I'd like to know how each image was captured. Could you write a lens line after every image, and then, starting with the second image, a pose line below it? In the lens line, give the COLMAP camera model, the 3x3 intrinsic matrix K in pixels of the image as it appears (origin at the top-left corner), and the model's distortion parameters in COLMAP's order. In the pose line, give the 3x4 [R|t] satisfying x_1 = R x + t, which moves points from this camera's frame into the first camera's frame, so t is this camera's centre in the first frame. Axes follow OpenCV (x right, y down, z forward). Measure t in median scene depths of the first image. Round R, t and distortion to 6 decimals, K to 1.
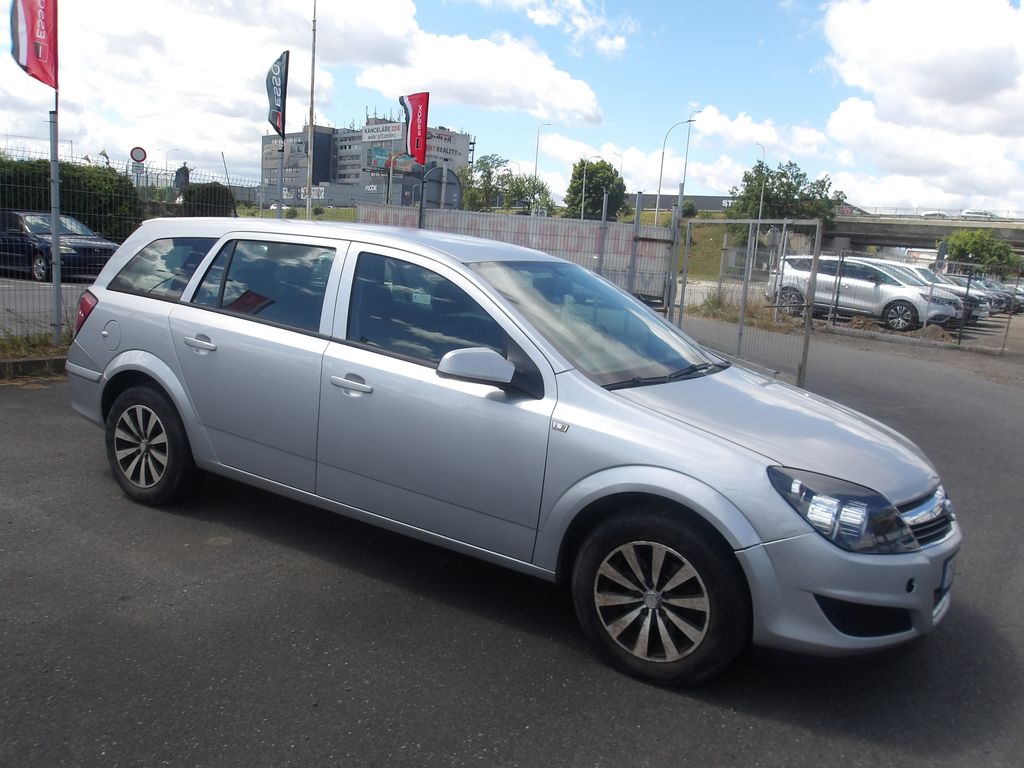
lens RADIAL K [[884.5, 0, 511.0], [0, 884.5, 386.5], [0, 0, 1]] dist [-0.006529, 0.045741]
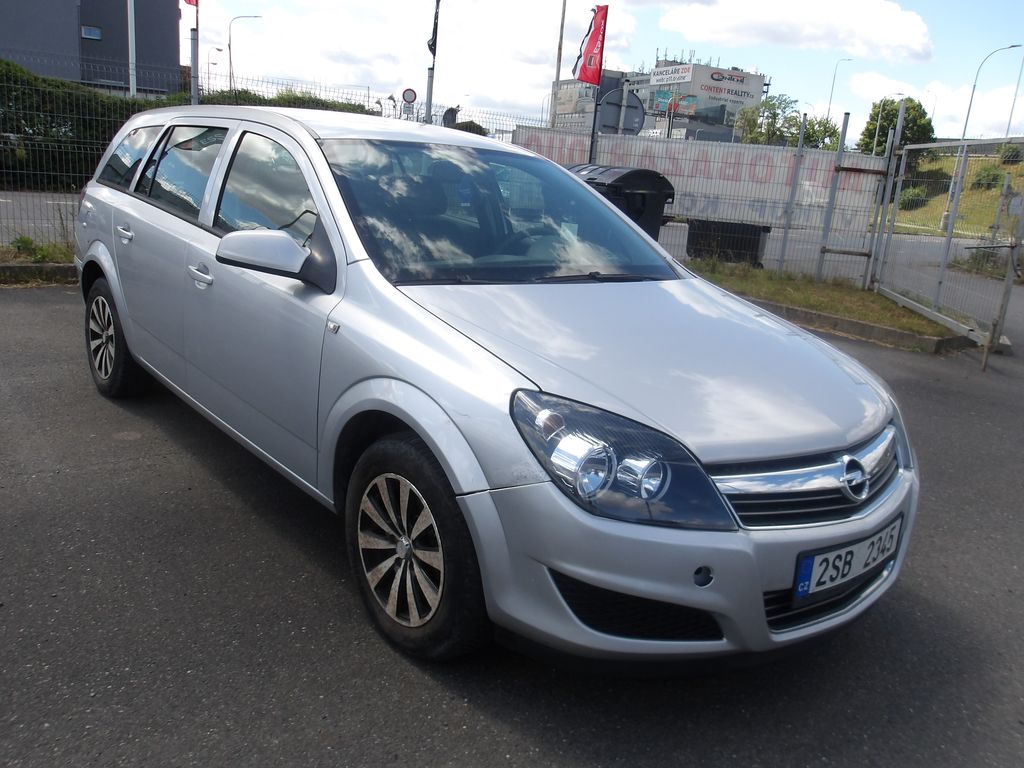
lens RADIAL K [[884.5, 0, 511.0], [0, 884.5, 386.5], [0, 0, 1]] dist [-0.006529, 0.045741]
pose [[0.947210, 0.085141, -0.309103, 0.346661], [-0.068017, 0.995513, 0.065779, 0.026397], [0.313316, -0.041282, 0.948751, 0.199157]]
